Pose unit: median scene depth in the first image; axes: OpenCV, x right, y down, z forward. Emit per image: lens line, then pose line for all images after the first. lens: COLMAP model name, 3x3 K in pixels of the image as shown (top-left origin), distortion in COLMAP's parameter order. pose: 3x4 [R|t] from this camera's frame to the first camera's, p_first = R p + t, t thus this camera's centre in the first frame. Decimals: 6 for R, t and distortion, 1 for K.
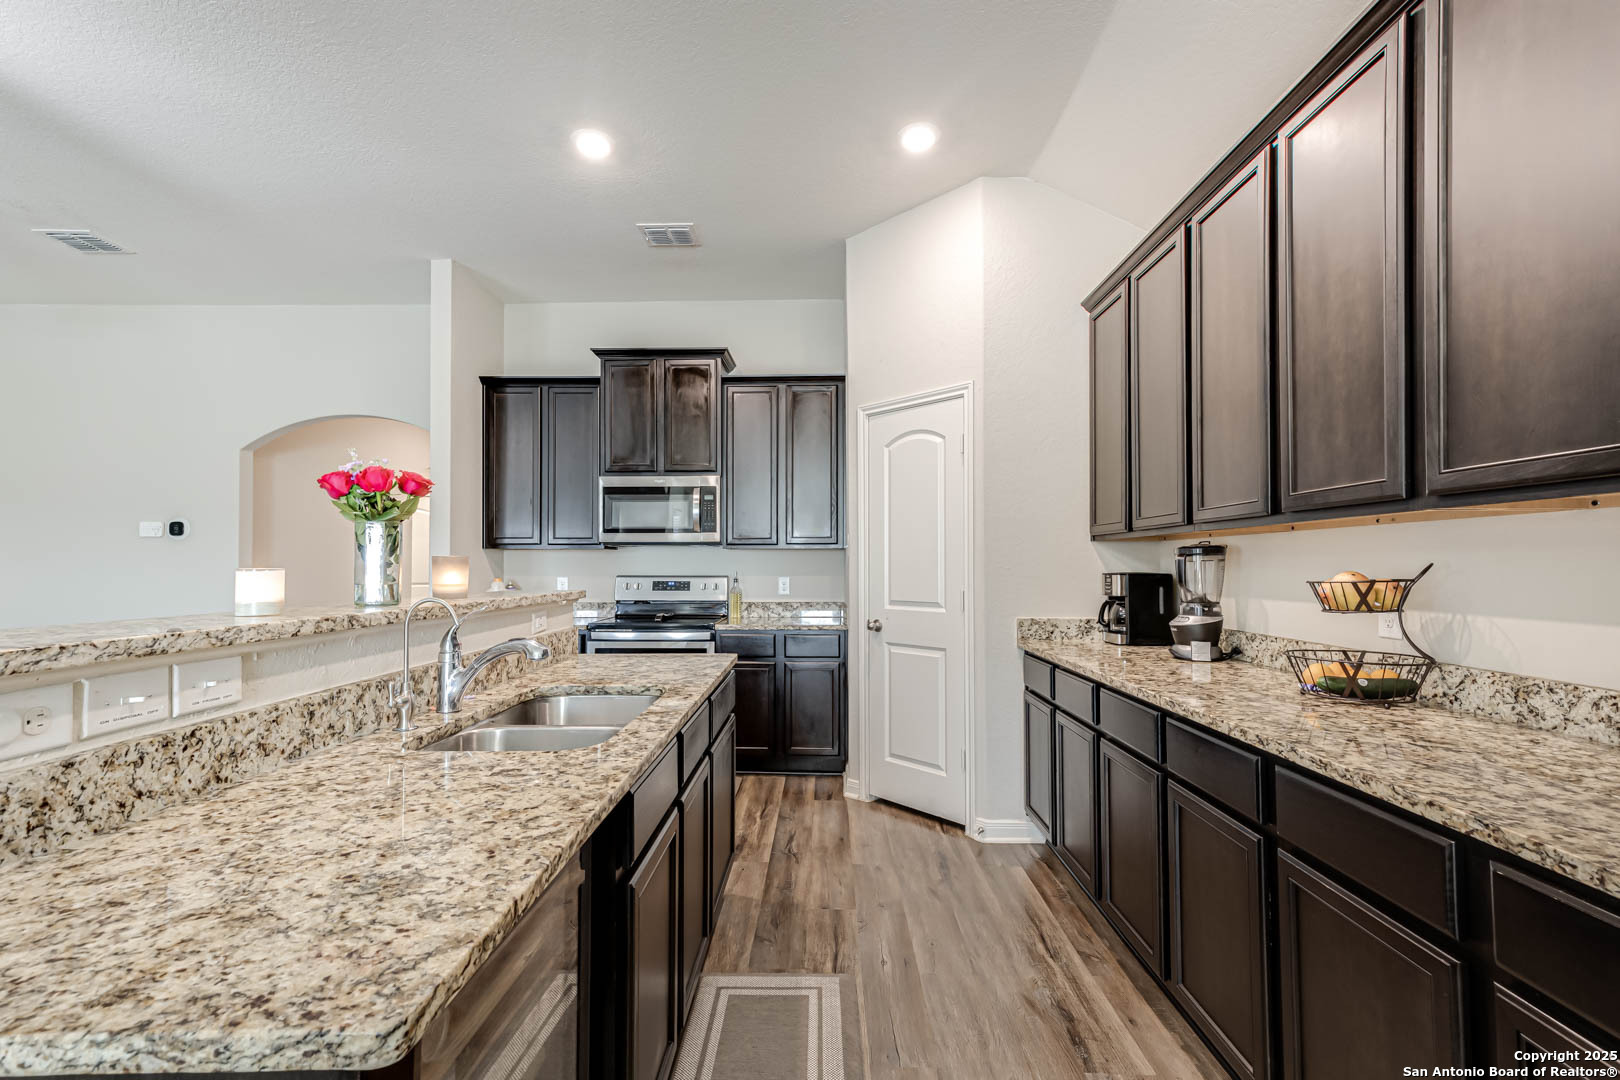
lens RADIAL K [[732.4, 0, 788.9], [0, 732.4, 546.7], [0, 0, 1]] dist [0.025173, -0.000462]
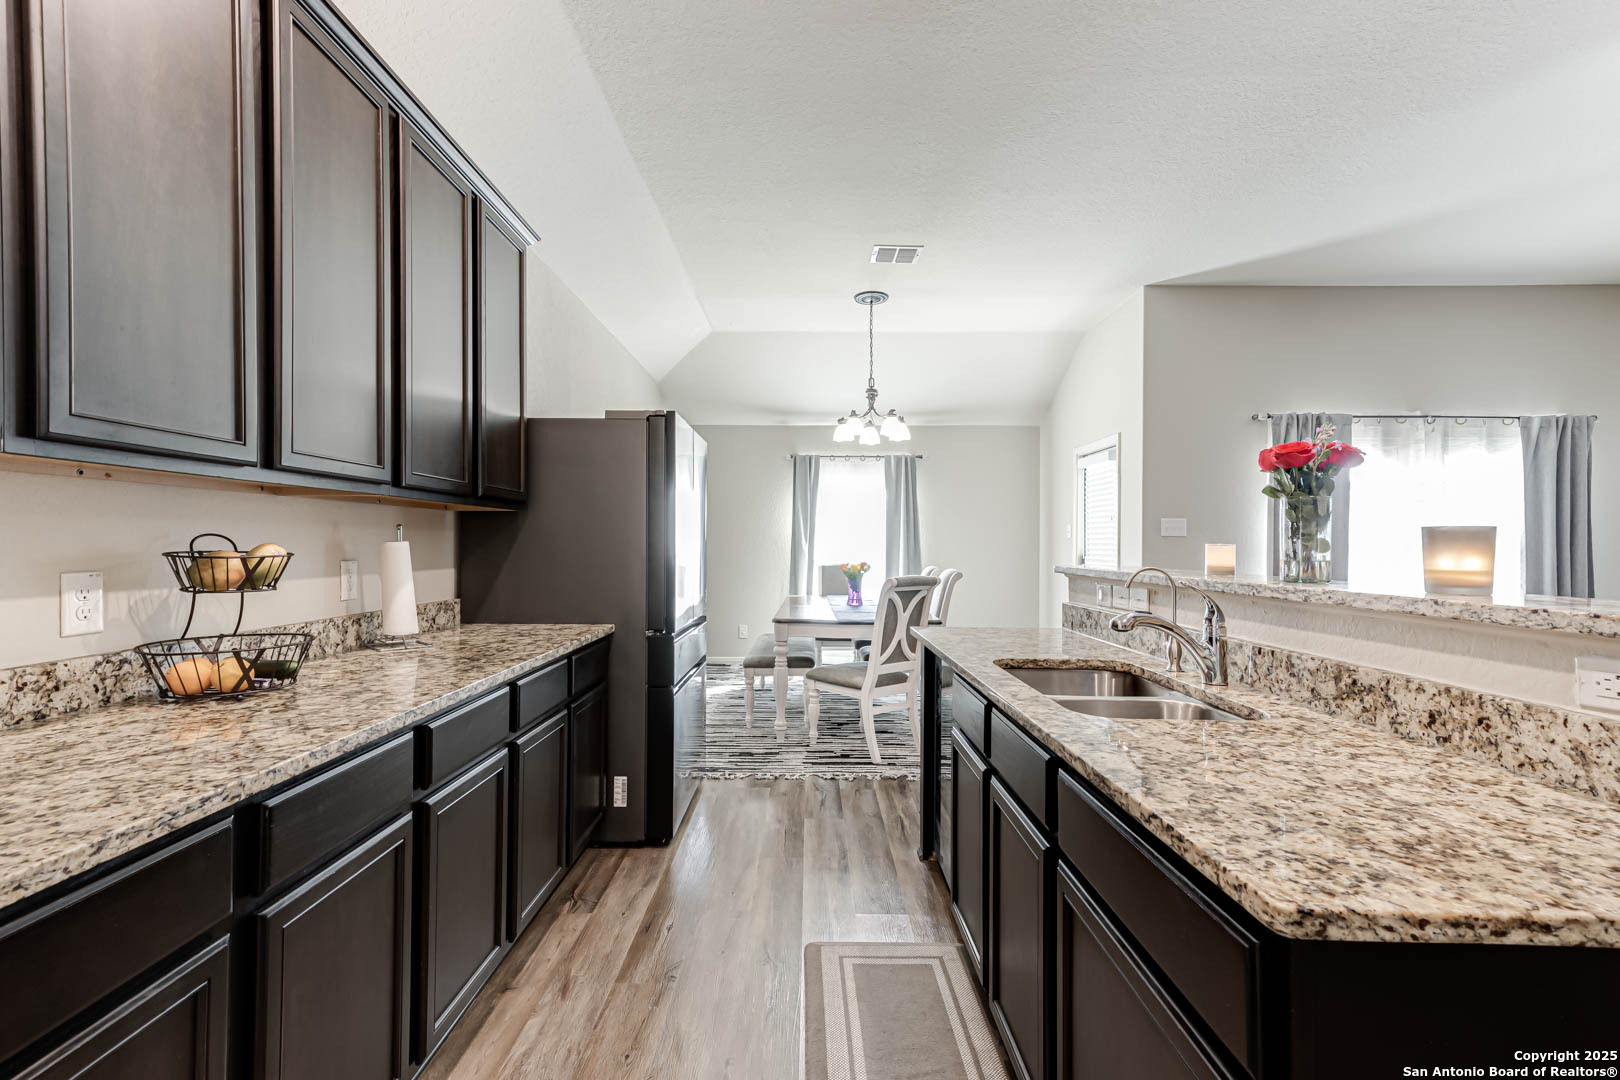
lens RADIAL K [[732.4, 0, 806.1], [0, 732.4, 528.9], [0, 0, 1]] dist [0.025173, -0.000462]
pose [[-0.997890, -0.008608, -0.064350, 0.131656], [-0.005884, 0.999083, -0.042400, 0.038800], [0.064656, -0.041931, -0.997026, 1.461201]]
